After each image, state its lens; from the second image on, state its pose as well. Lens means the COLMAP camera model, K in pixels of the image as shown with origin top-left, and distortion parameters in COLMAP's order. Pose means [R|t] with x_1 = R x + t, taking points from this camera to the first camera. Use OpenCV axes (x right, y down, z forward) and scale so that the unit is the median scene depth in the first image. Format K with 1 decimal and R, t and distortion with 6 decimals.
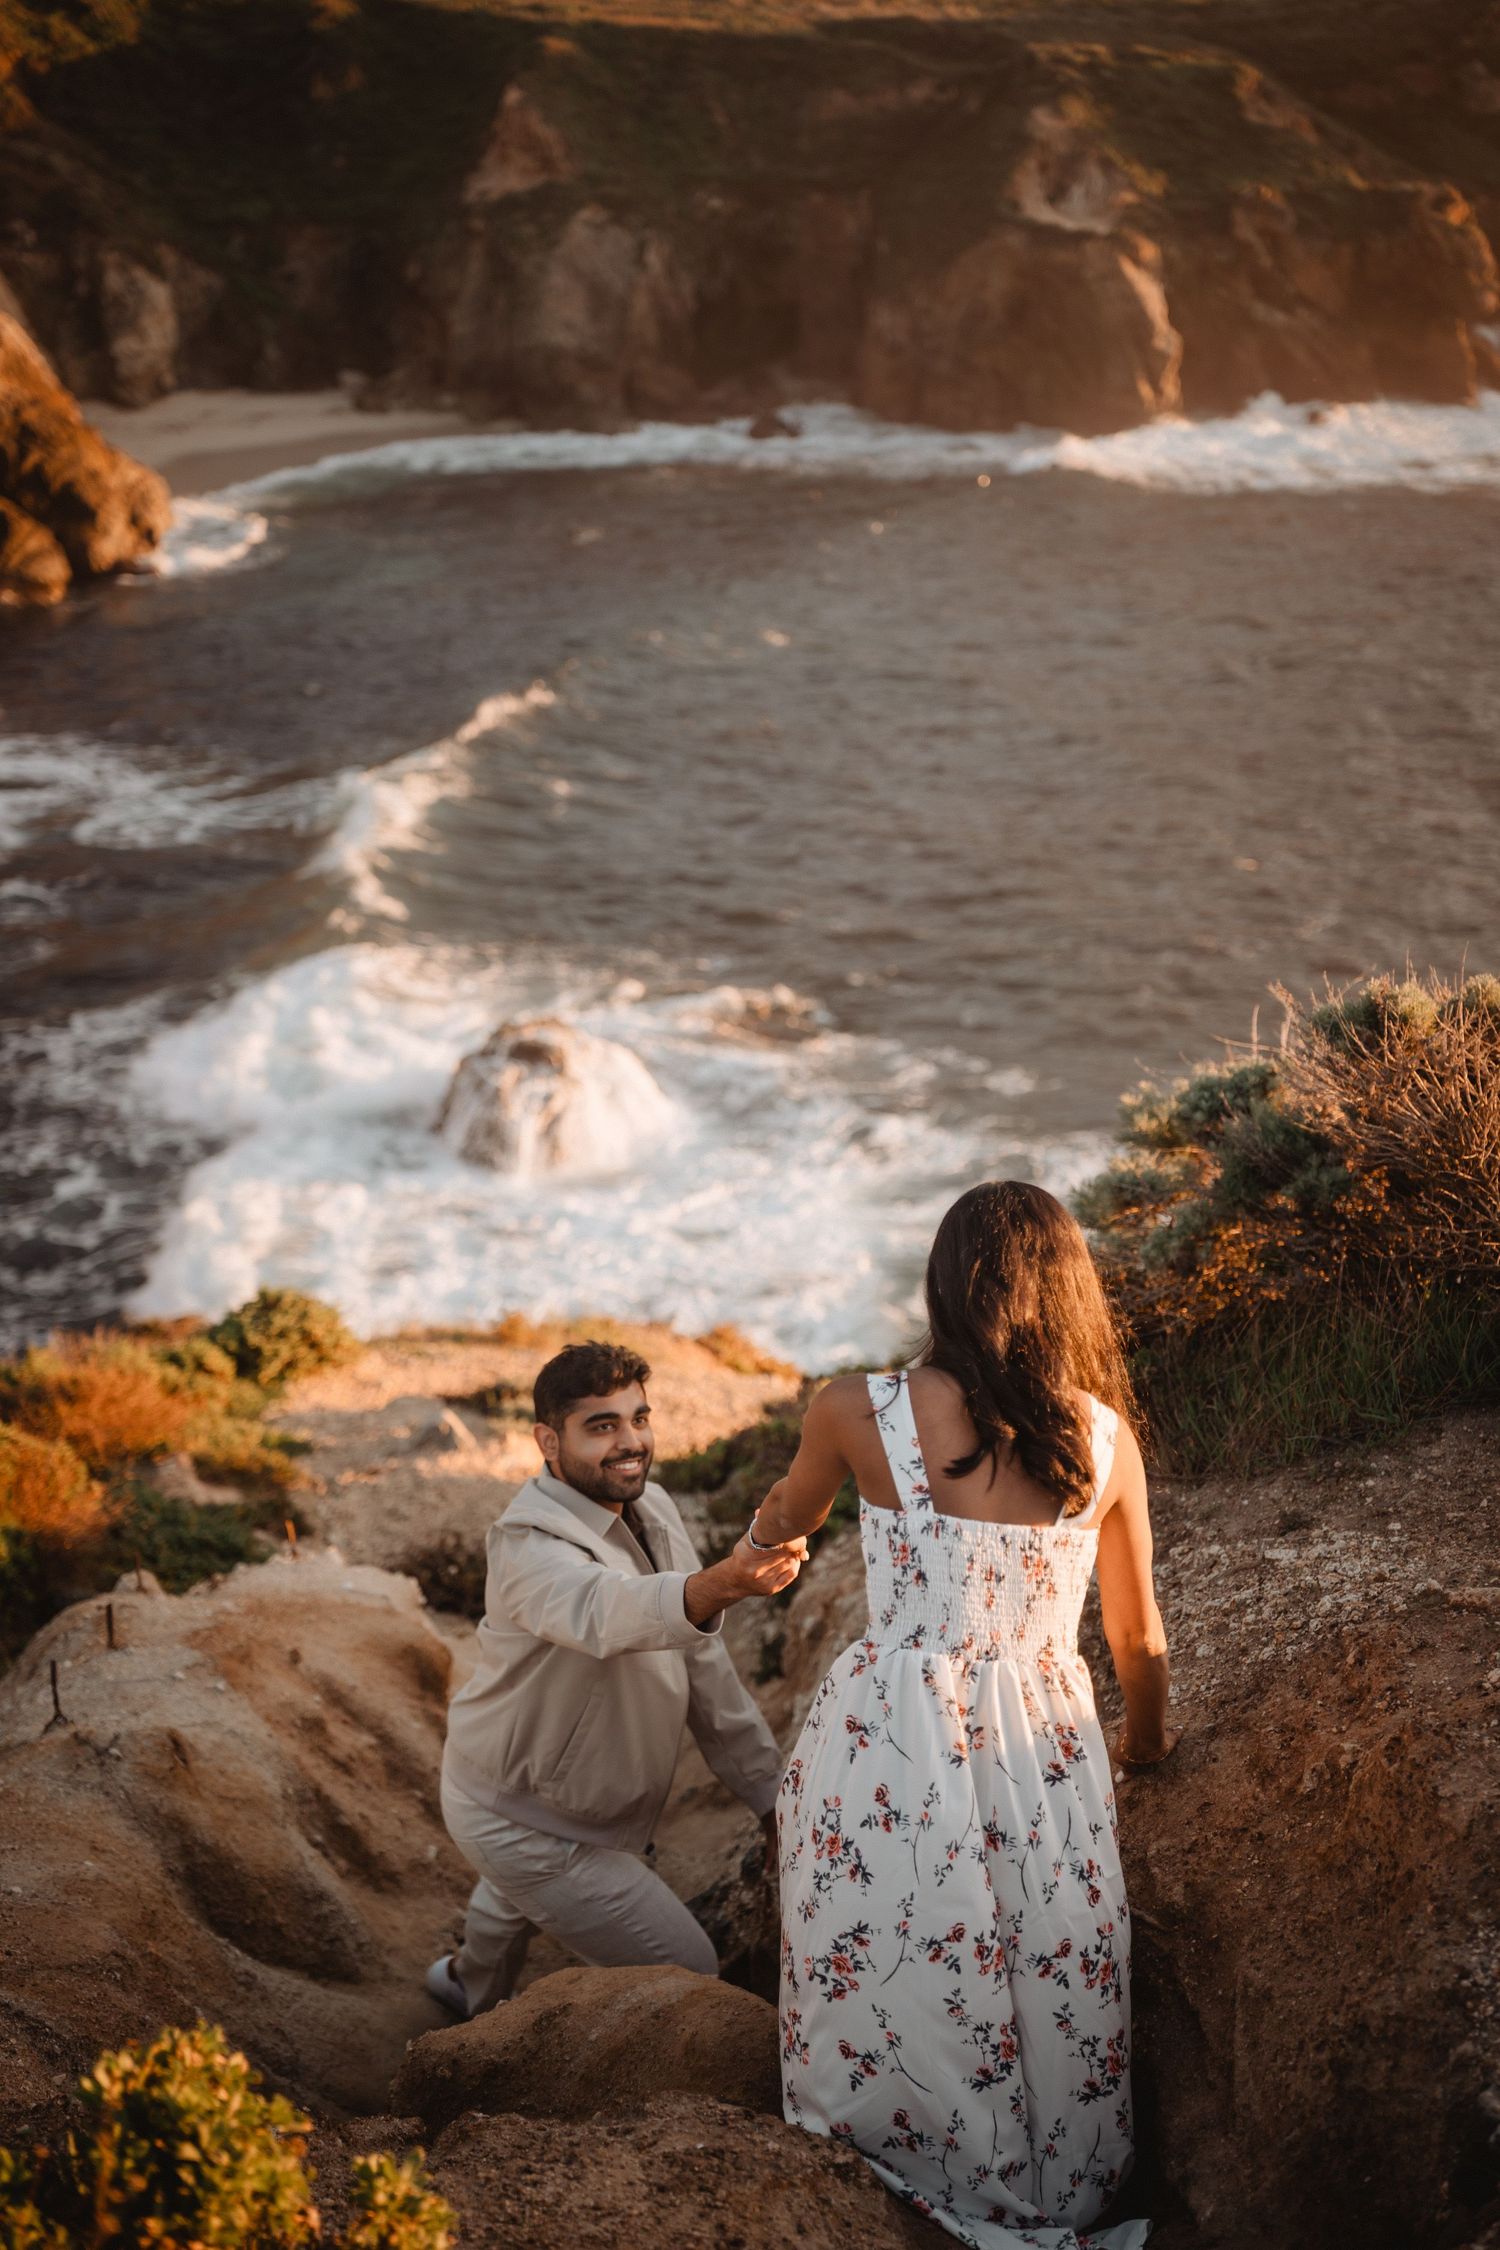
lens RADIAL K [[2411.3, 0, 750.0], [0, 2411.3, 1125.0], [0, 0, 1]] dist [-0.001396, -0.010313]
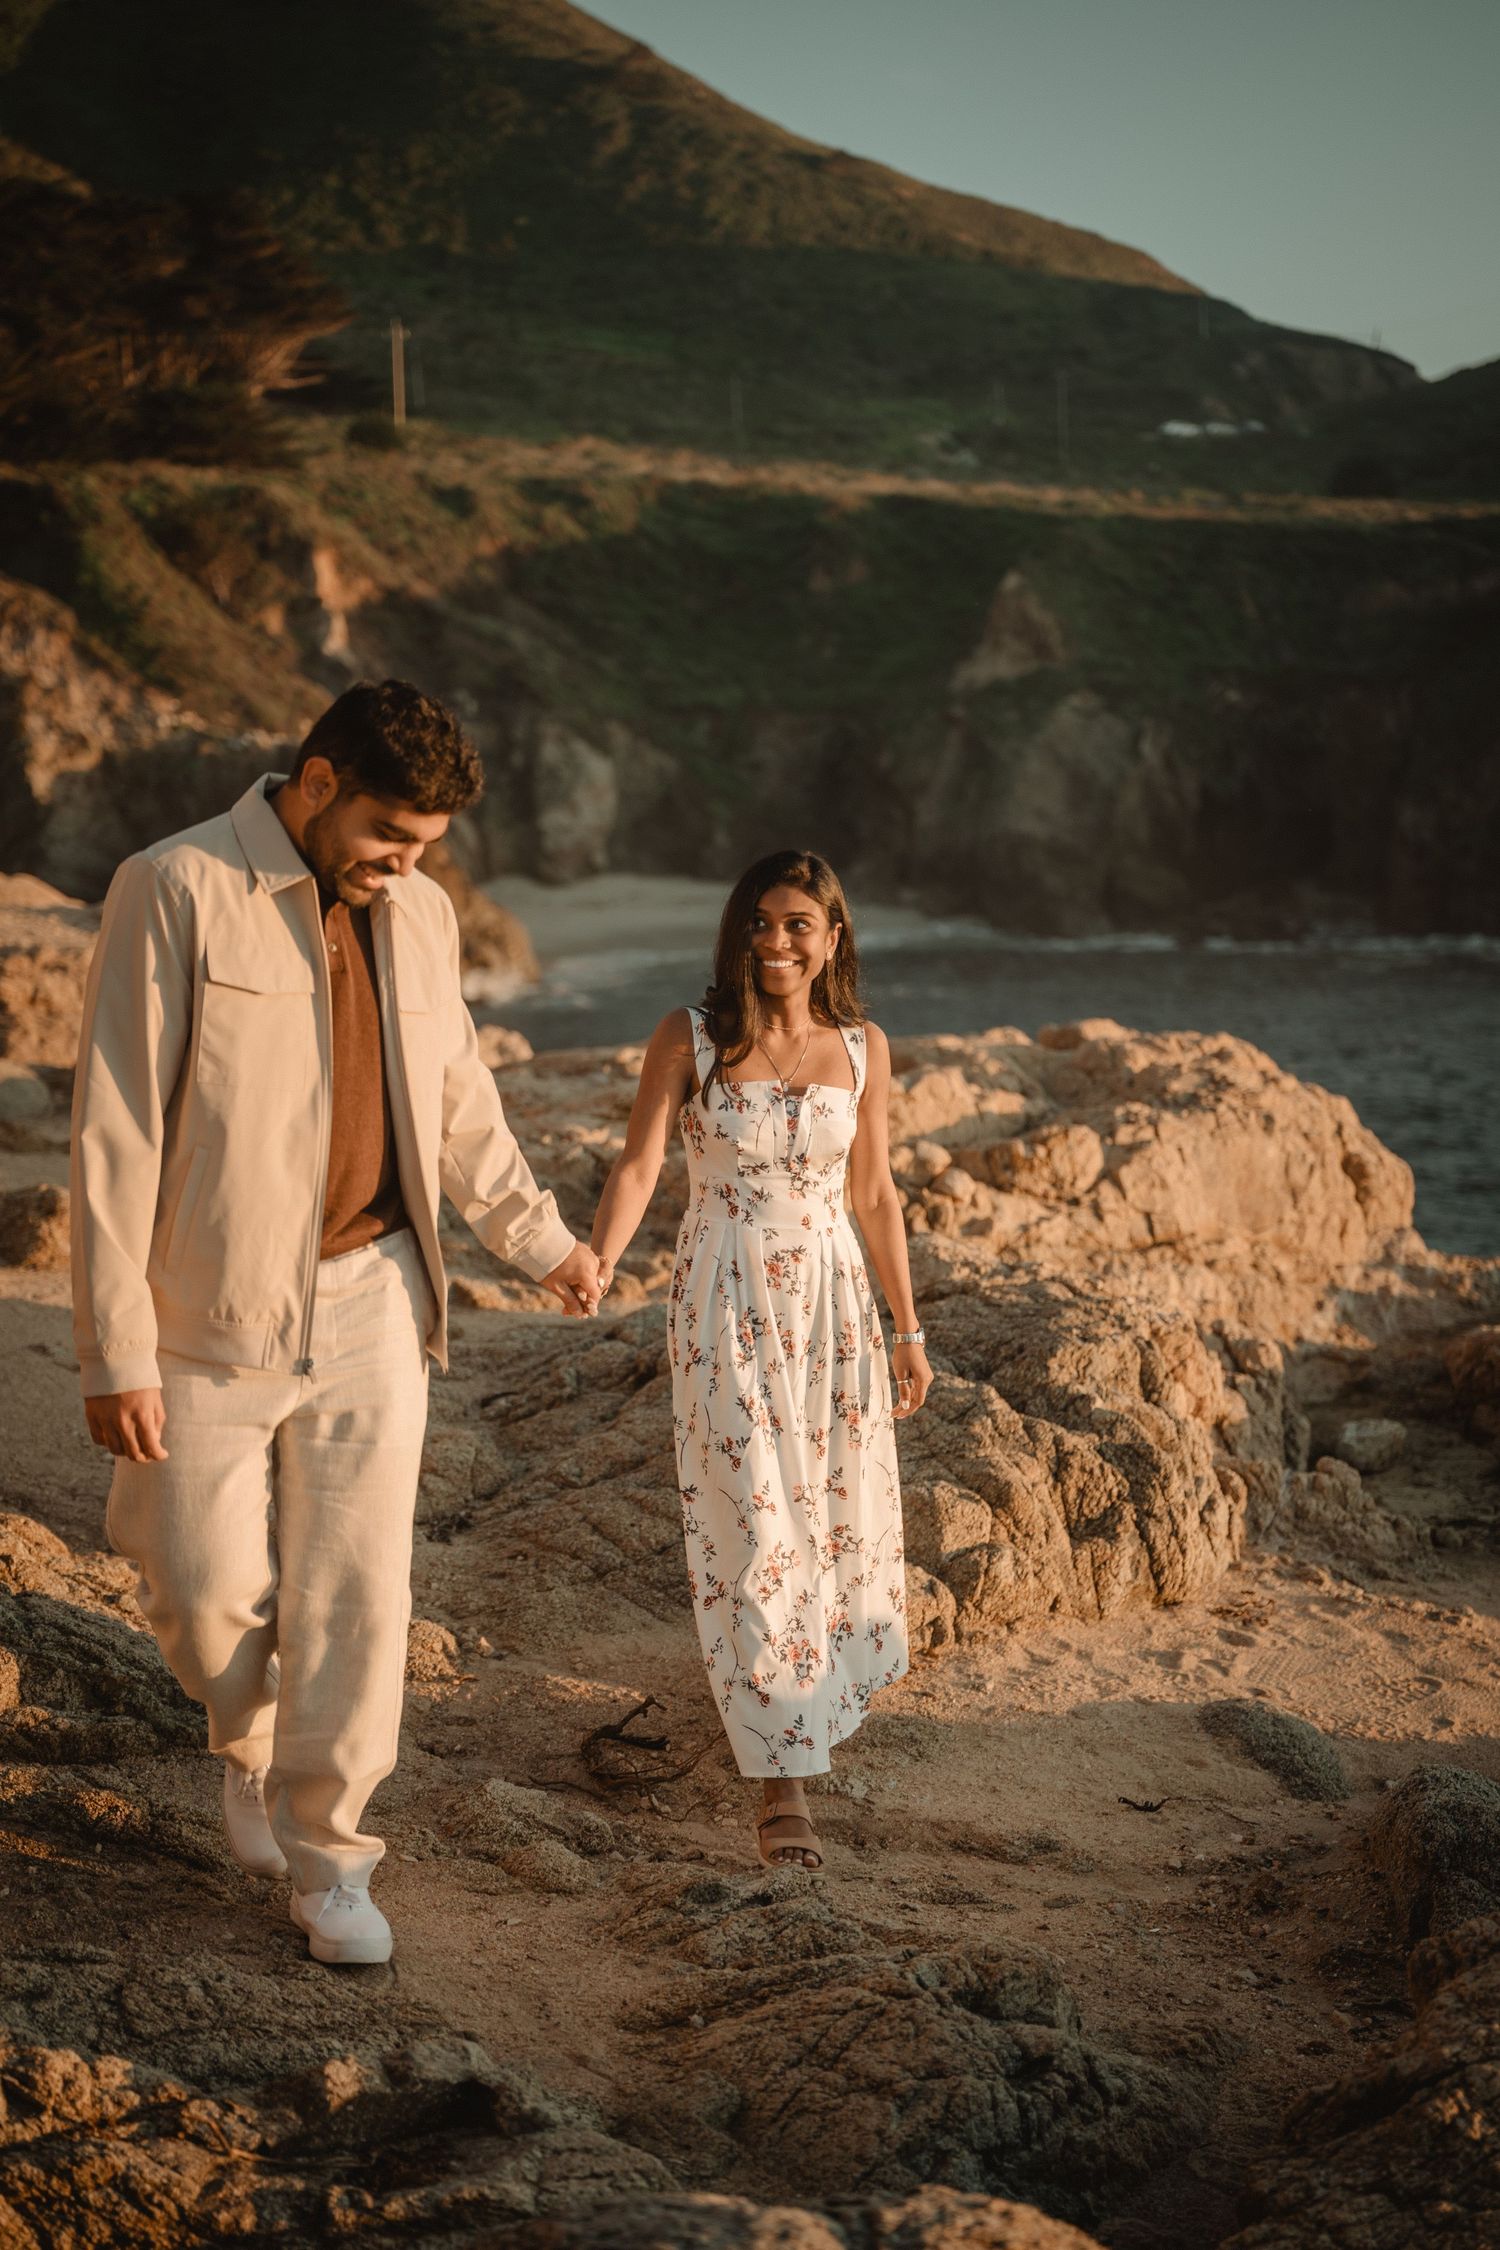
lens RADIAL K [[2887.2, 0, 750.0], [0, 2887.2, 1125.0], [0, 0, 1]] dist [0.037319, -0.014775]
pose [[0.968372, 0.049405, -0.244570, 0.084412], [-0.110795, 0.963407, -0.244074, 0.047801], [0.223562, 0.263451, 0.938410, 0.010991]]
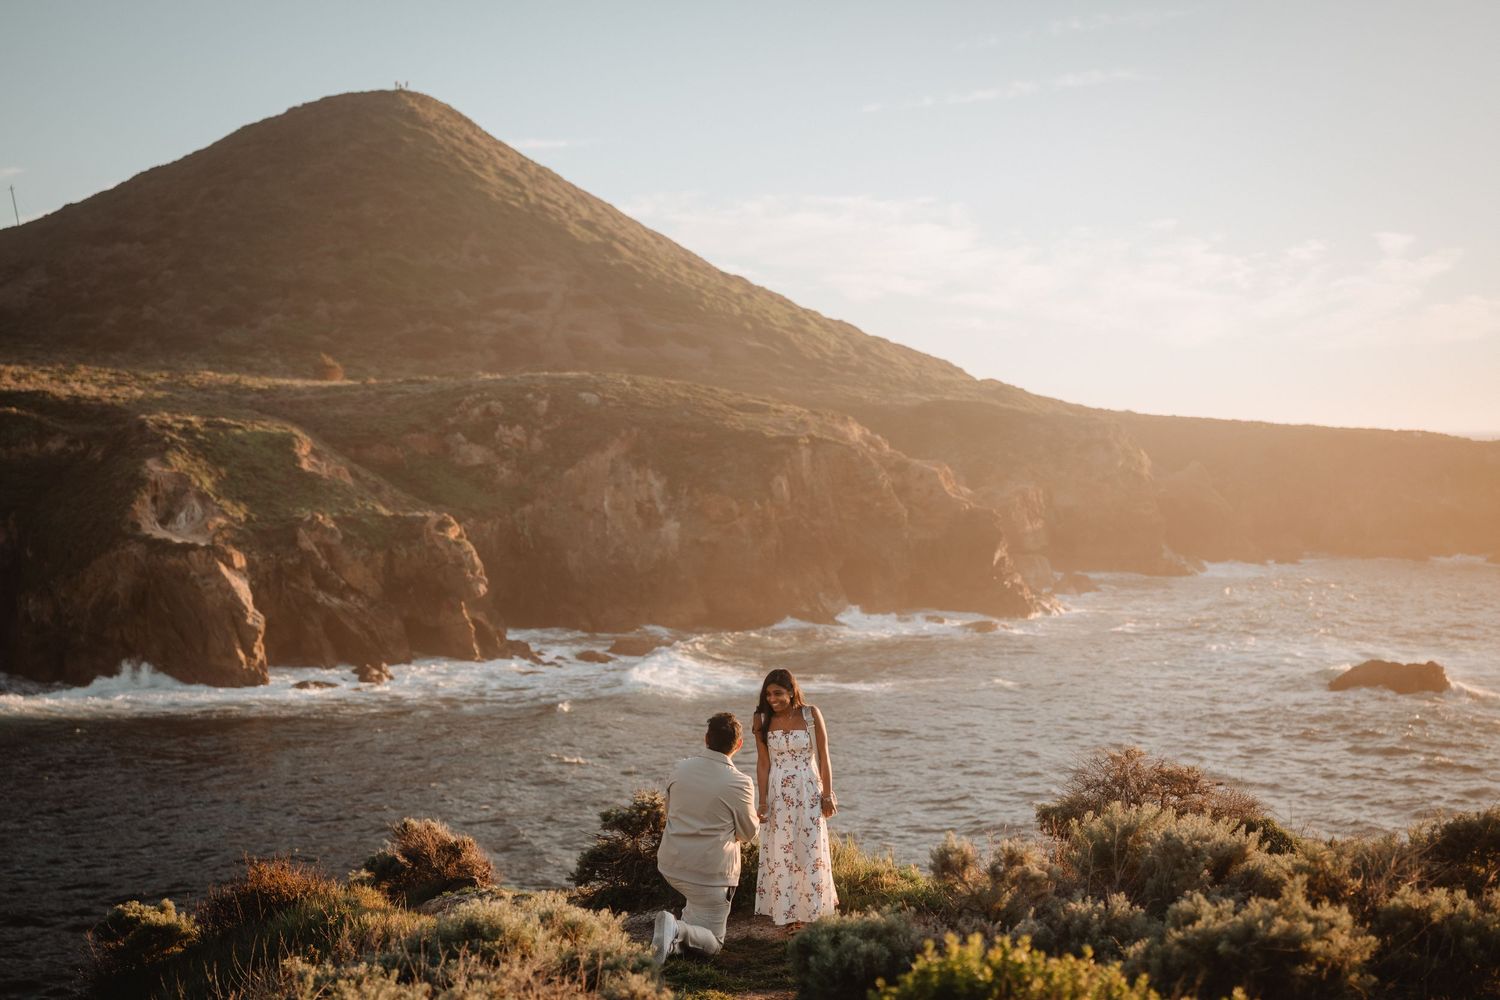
lens RADIAL K [[1924.8, 0, 750.0], [0, 1924.8, 500.0], [0, 0, 1]] dist [0.037319, -0.014775]
pose [[0.912848, 0.010992, 0.408151, -0.017604], [0.138820, 0.931731, -0.335570, 0.018180], [-0.383976, 0.362984, 0.849003, -0.061148]]
